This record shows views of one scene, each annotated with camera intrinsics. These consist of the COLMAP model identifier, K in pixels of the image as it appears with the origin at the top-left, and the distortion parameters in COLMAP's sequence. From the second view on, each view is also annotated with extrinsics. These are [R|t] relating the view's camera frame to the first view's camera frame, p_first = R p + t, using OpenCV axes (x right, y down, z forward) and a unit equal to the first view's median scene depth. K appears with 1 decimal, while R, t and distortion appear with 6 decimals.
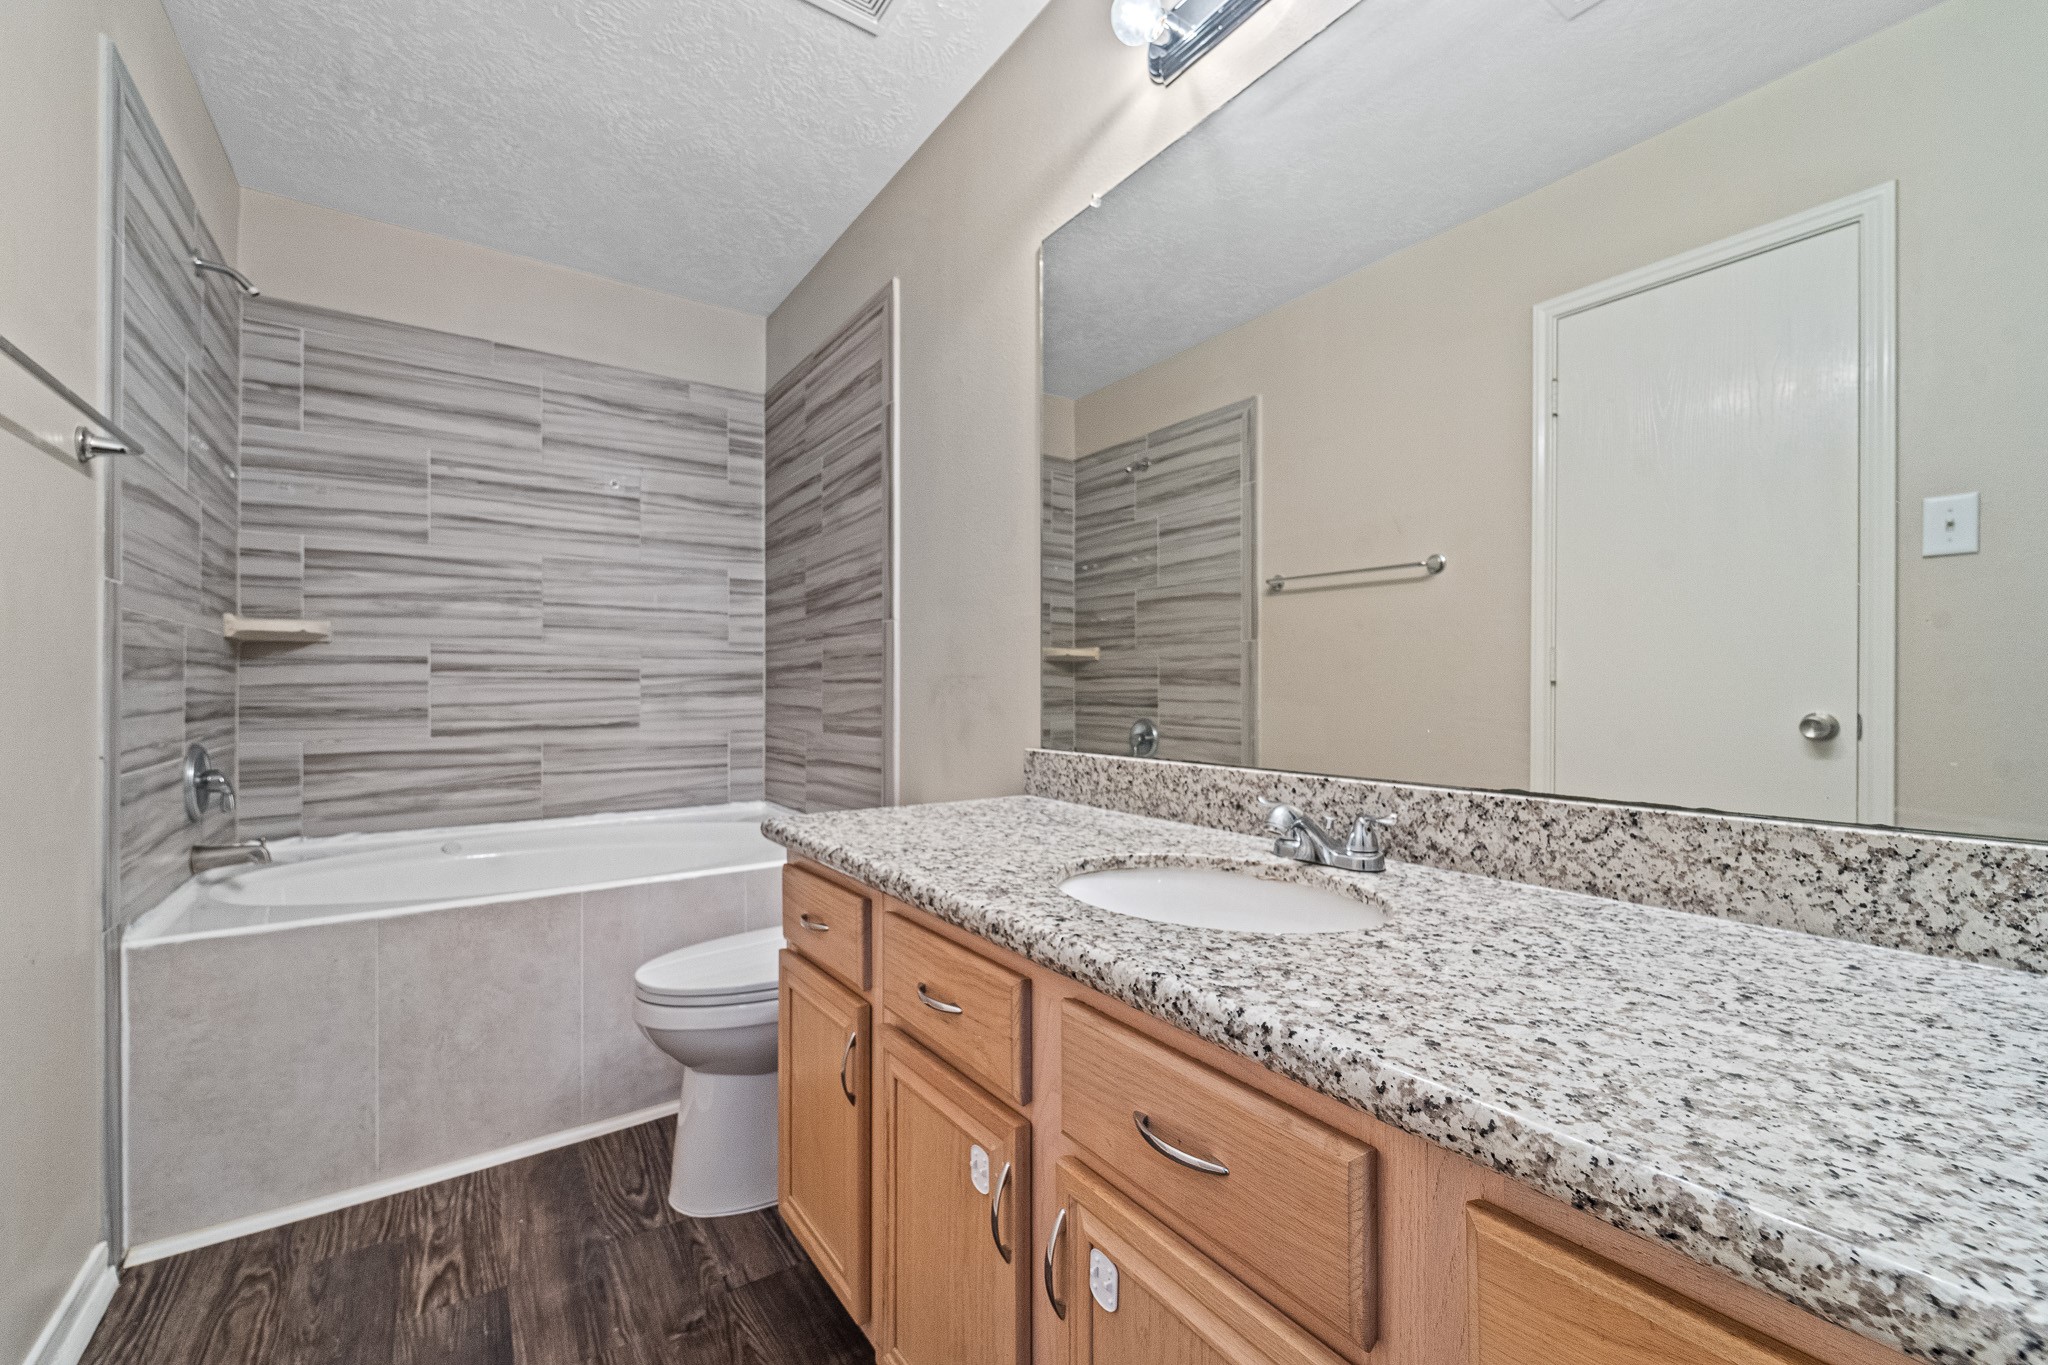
lens RADIAL K [[842.0, 0, 1038.6], [0, 842.0, 687.6], [0, 0, 1]] dist [0.001165, -0.001029]
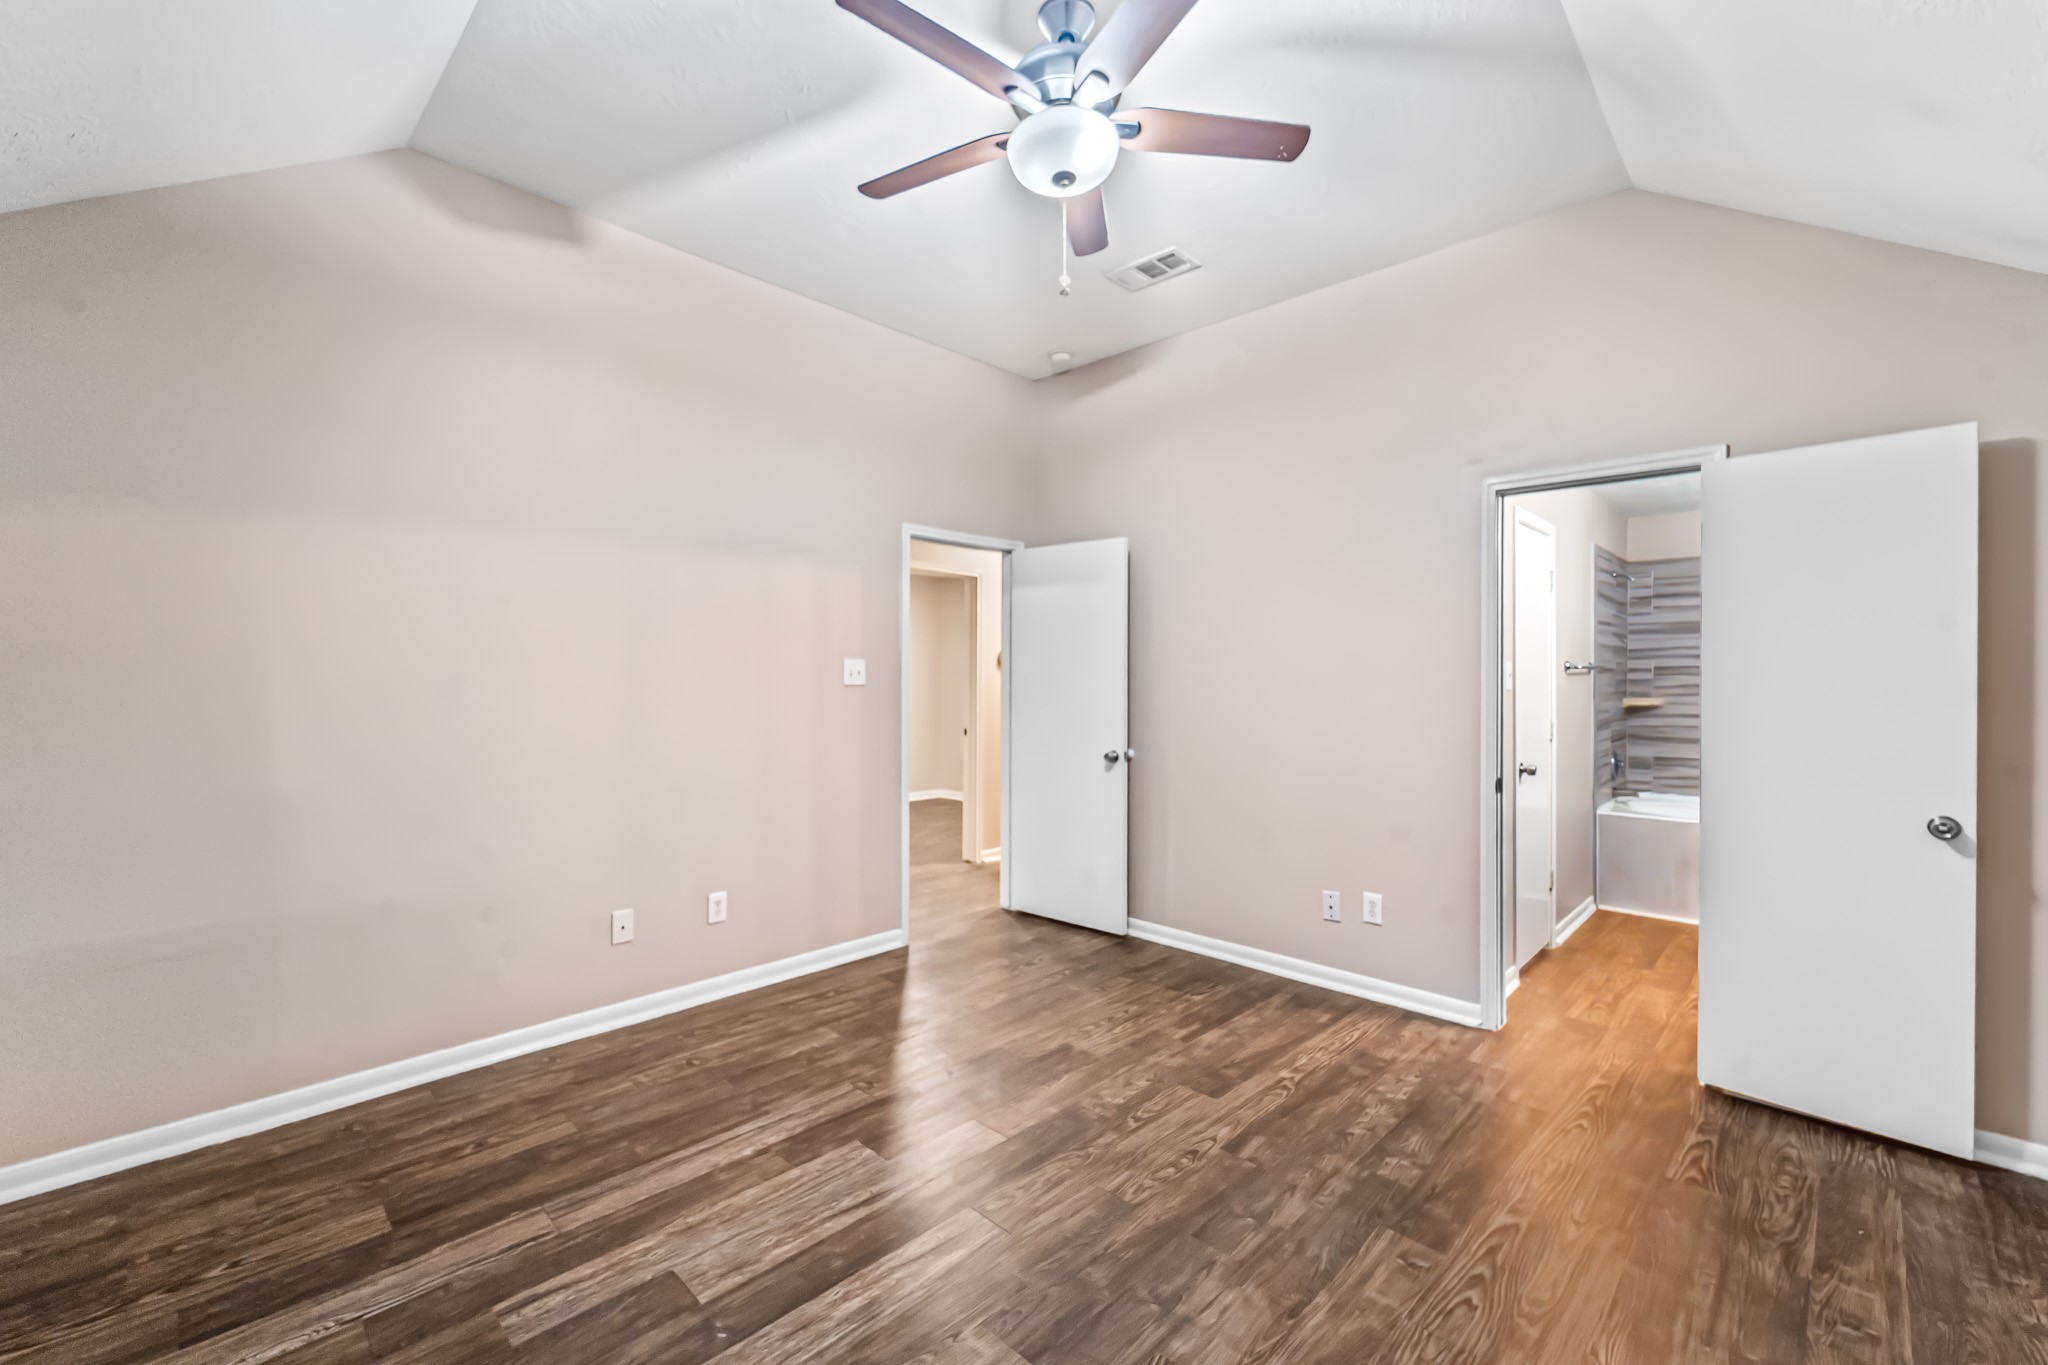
lens RADIAL K [[842.0, 0, 1036.7], [0, 842.0, 682.7], [0, 0, 1]] dist [0.001165, -0.001029]
pose [[0.197014, 0.001055, -0.980400, 1.106388], [-0.000606, 0.999999, 0.000954, -0.130010], [0.980400, 0.000406, 0.197015, -1.163452]]
